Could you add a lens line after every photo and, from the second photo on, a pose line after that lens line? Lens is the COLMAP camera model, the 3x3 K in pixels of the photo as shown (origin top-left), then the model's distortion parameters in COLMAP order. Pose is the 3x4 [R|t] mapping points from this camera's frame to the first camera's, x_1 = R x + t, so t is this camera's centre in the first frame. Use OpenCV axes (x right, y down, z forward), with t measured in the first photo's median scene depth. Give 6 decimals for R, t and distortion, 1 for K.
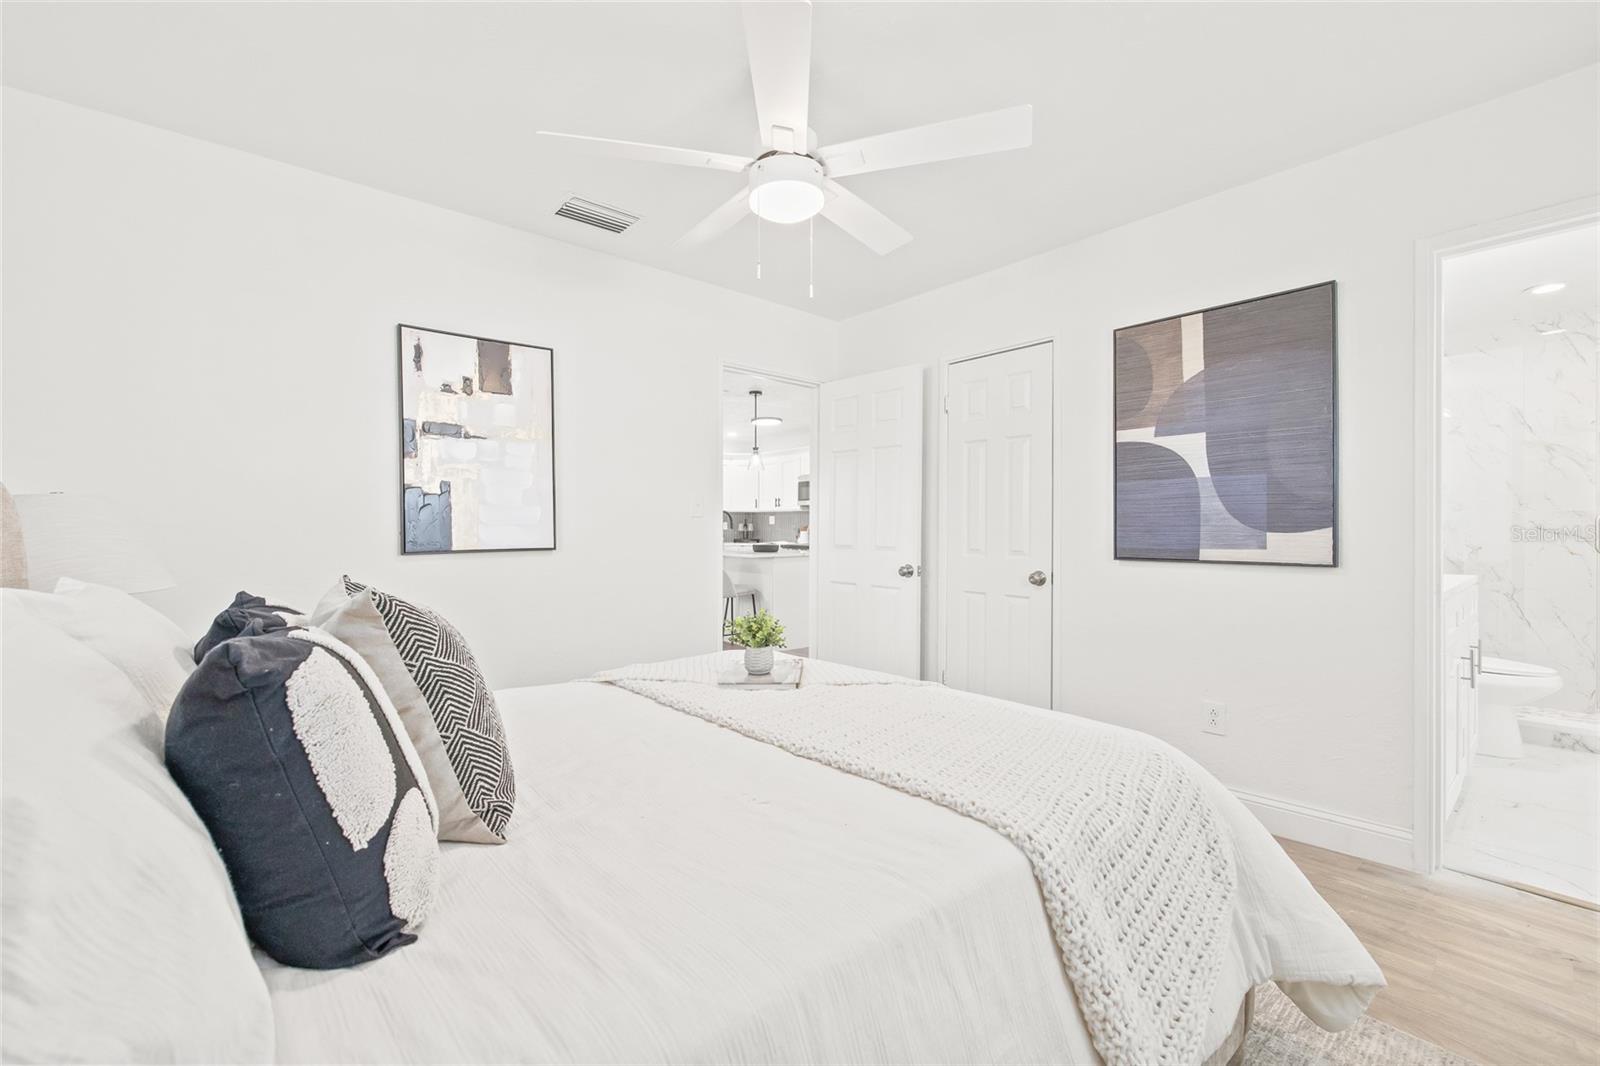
lens RADIAL K [[669.9, 0, 789.9], [0, 669.9, 530.7], [0, 0, 1]] dist [0.000865, 0.000353]
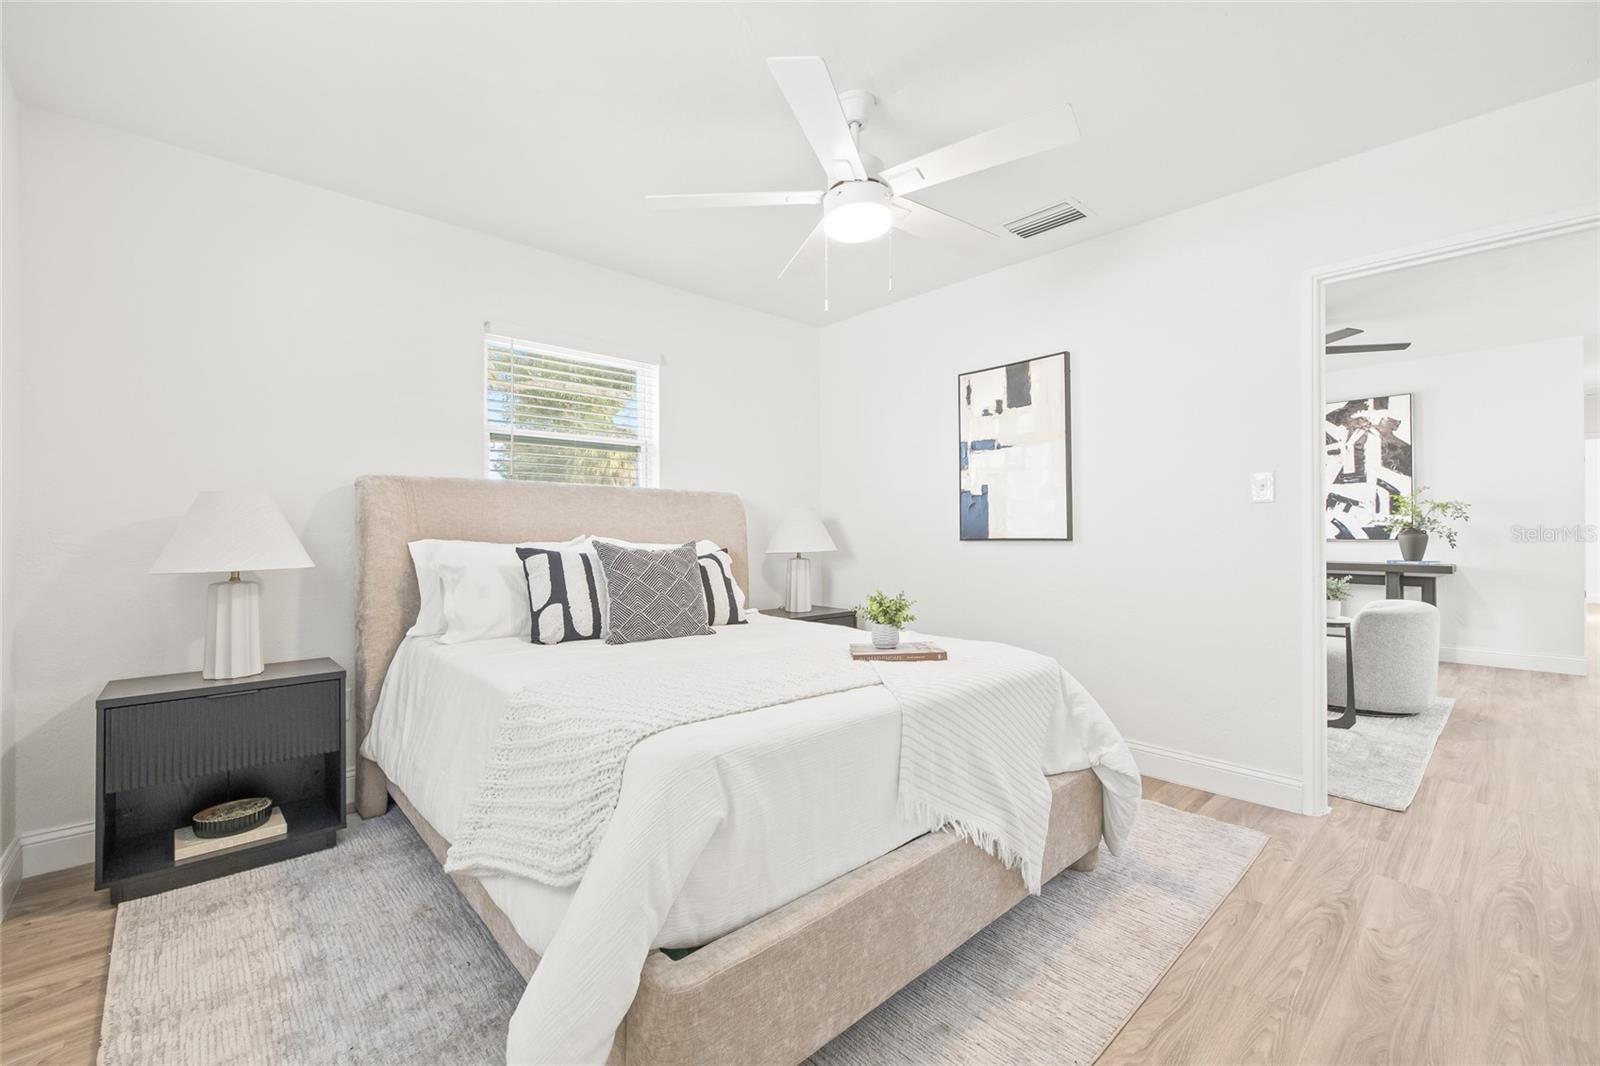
lens RADIAL K [[669.9, 0, 797.1], [0, 669.9, 526.3], [0, 0, 1]] dist [0.000865, 0.000353]
pose [[0.035240, -0.006636, -0.999357, 0.763160], [-0.002420, 0.999974, -0.006725, 0.015751], [0.999376, 0.002656, 0.035223, 0.593276]]
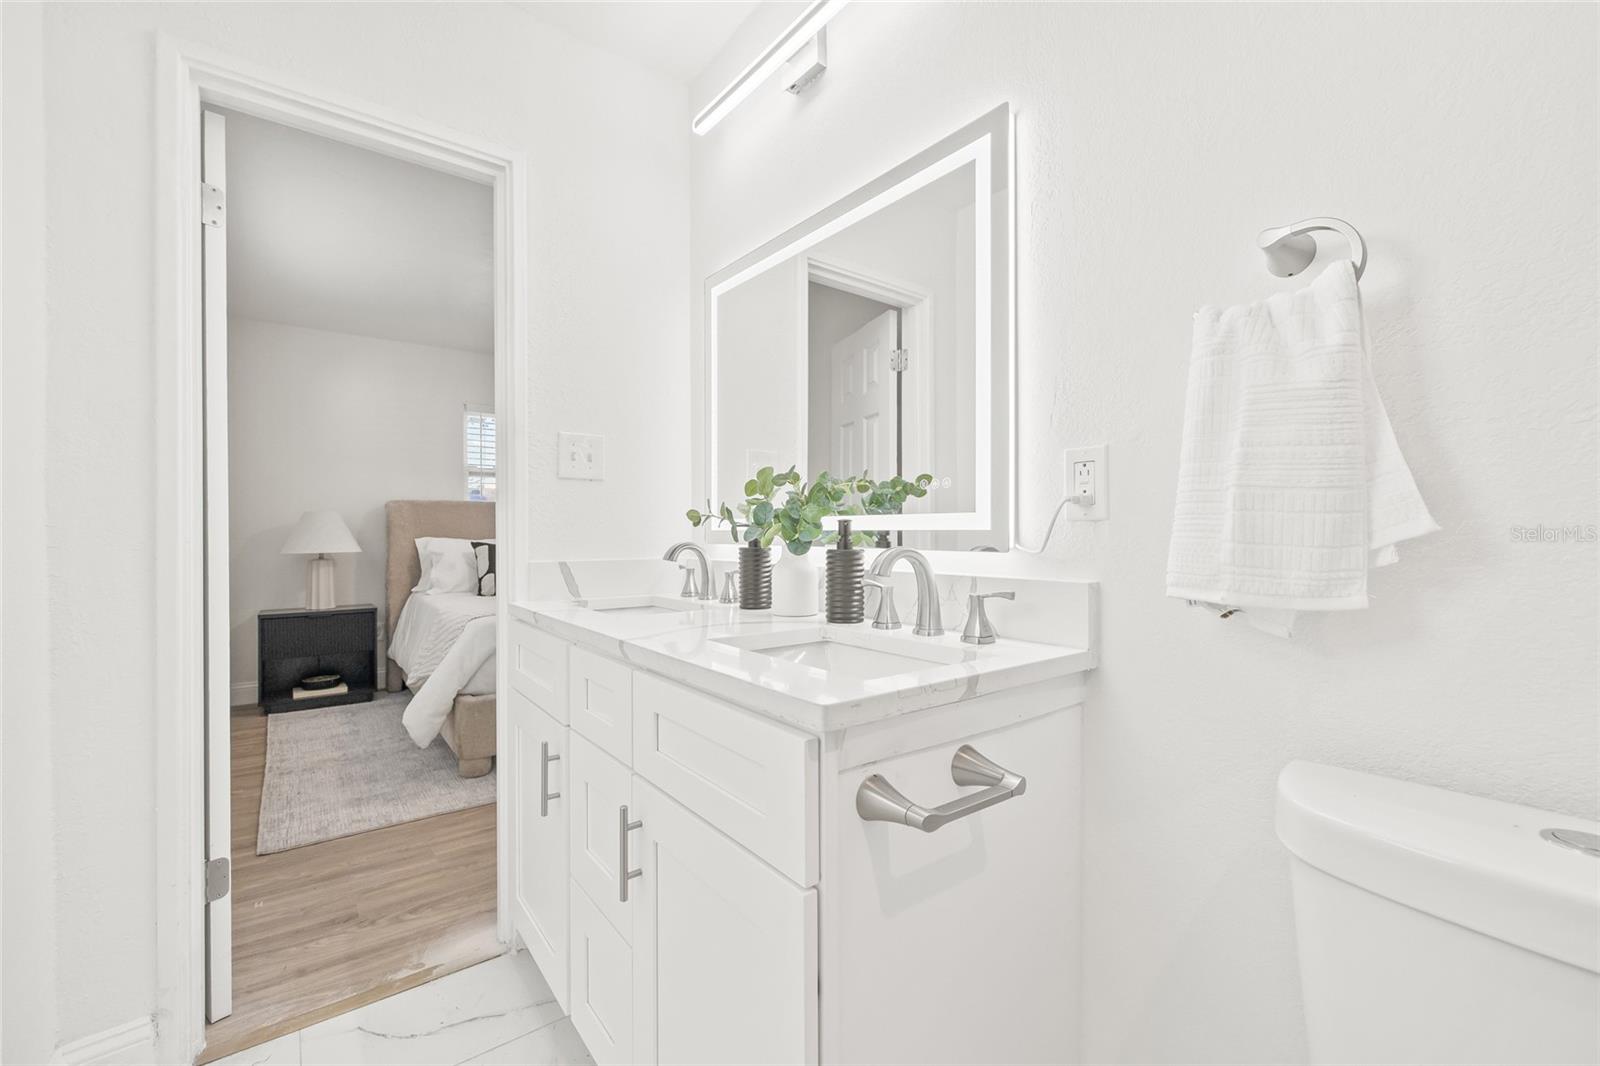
lens RADIAL K [[669.9, 0, 792.2], [0, 669.9, 537.0], [0, 0, 1]] dist [0.000865, 0.000353]
pose [[-0.063940, 0.004699, -0.997943, 1.391590], [-0.001271, 0.999988, 0.004790, 0.019834], [0.997953, 0.001575, -0.063933, 1.118424]]
